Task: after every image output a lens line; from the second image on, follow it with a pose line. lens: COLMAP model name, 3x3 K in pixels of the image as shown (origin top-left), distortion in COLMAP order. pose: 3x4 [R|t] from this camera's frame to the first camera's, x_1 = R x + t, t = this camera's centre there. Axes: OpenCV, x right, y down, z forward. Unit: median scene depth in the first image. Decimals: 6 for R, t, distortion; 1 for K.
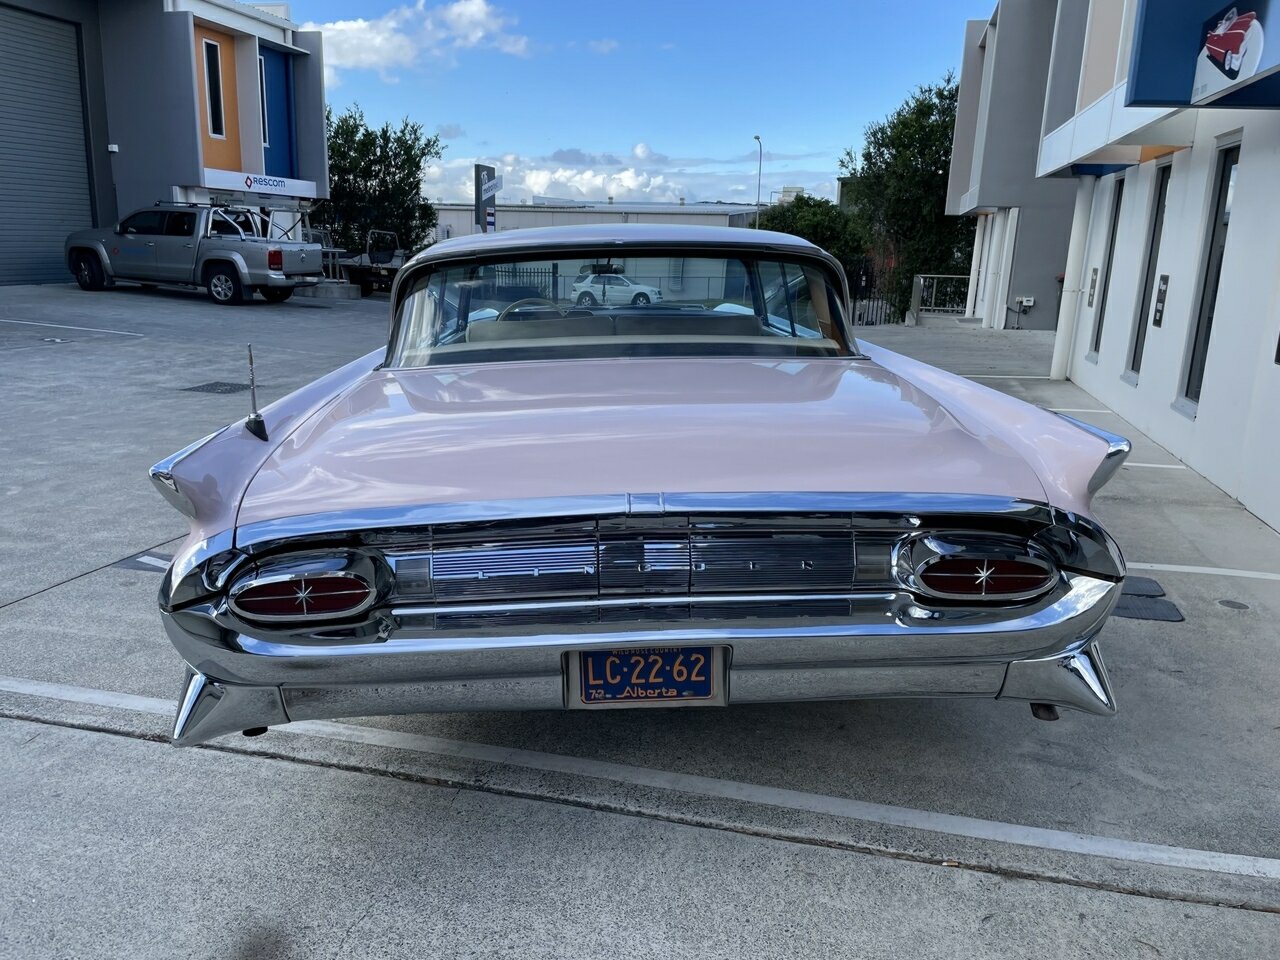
lens RADIAL K [[977.7, 0, 624.7], [0, 977.7, 481.0], [0, 0, 1]] dist [0.084161, -0.114862]
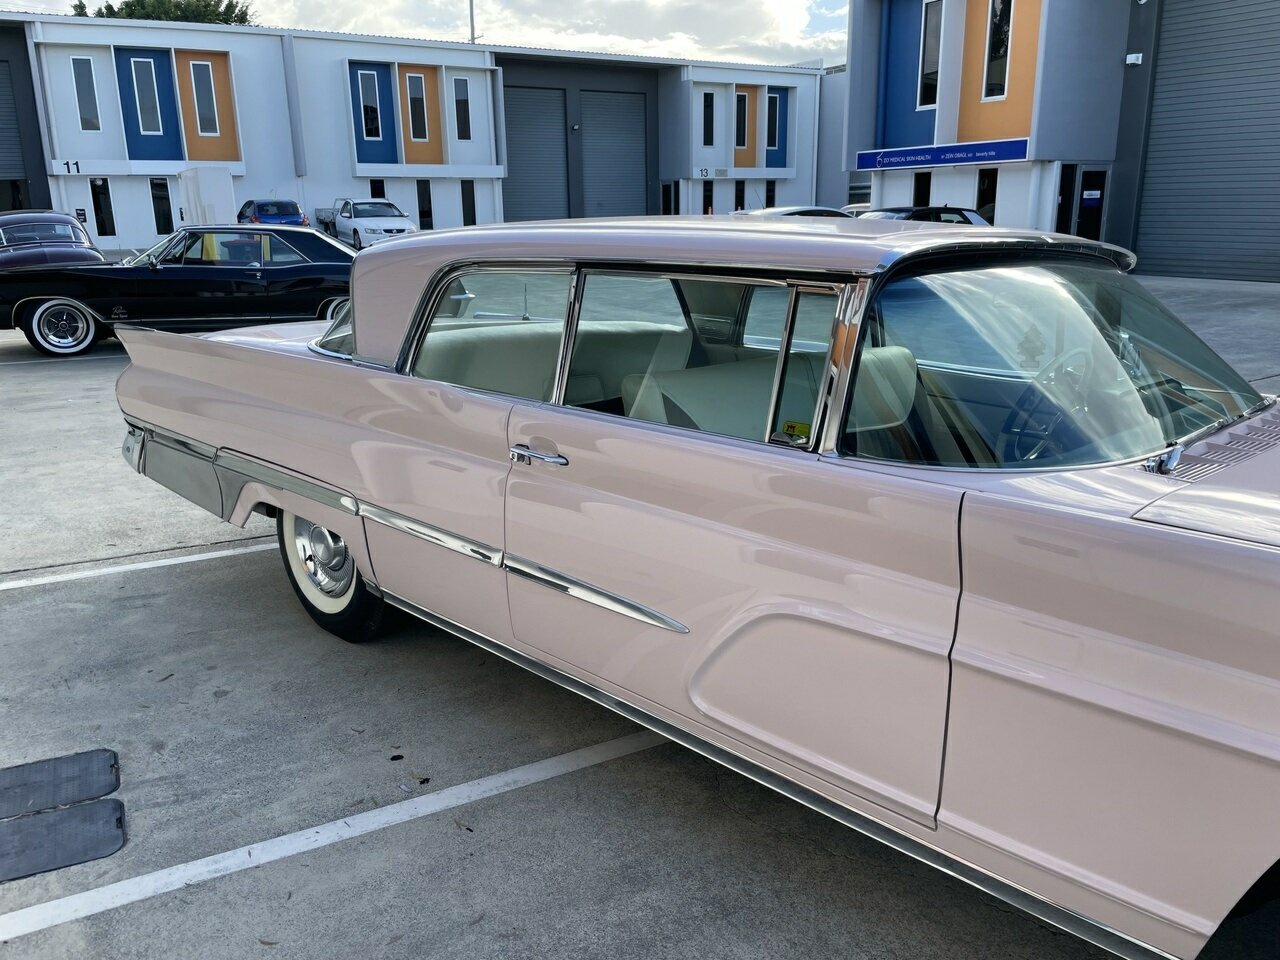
lens RADIAL K [[974.2, 0, 647.4], [0, 974.2, 473.8], [0, 0, 1]] dist [0.087835, -0.119971]
pose [[-0.700729, 0.165352, -0.694002, 0.511336], [-0.178012, 0.901479, 0.394523, -0.329097], [0.690863, 0.399994, -0.602257, 1.326261]]
